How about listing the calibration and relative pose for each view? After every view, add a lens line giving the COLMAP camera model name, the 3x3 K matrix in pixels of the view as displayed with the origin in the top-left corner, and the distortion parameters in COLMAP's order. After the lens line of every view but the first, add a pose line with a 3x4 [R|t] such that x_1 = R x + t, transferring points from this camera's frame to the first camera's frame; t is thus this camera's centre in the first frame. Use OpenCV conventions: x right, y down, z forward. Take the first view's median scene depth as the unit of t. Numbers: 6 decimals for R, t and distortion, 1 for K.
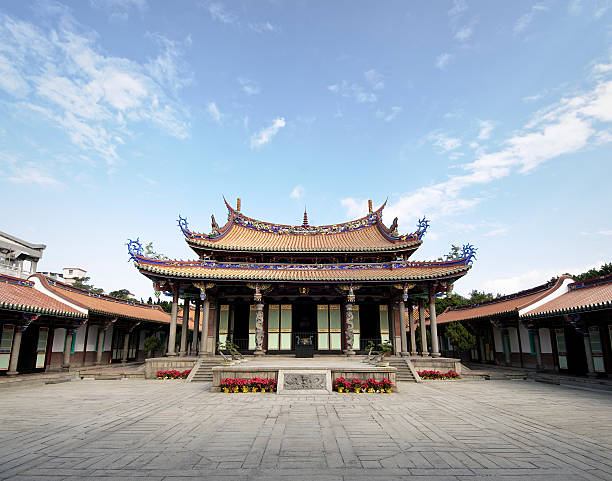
lens RADIAL K [[341.2, 0, 306.0], [0, 341.2, 240.5], [0, 0, 1]] dist [0.026368, -0.000507]
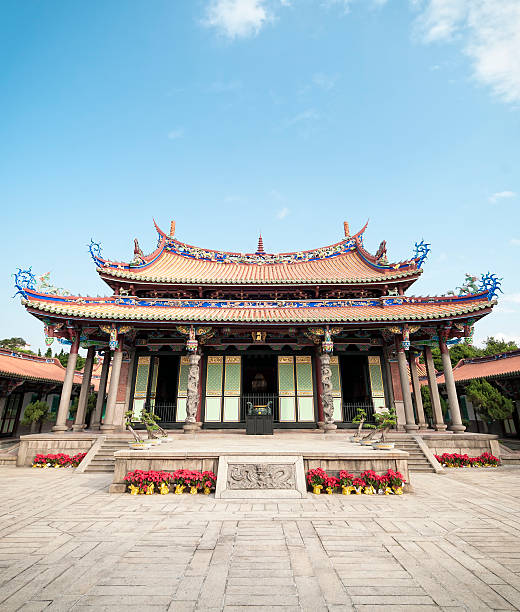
lens RADIAL K [[395.6, 0, 260.1], [0, 395.6, 288.3], [0, 0, 1]] dist [0.018033, -0.001682]
pose [[0.999997, -0.002398, -0.000369, -0.003481], [0.002396, 0.999985, -0.005015, 0.053624], [0.000381, 0.005014, 0.999987, 0.193471]]
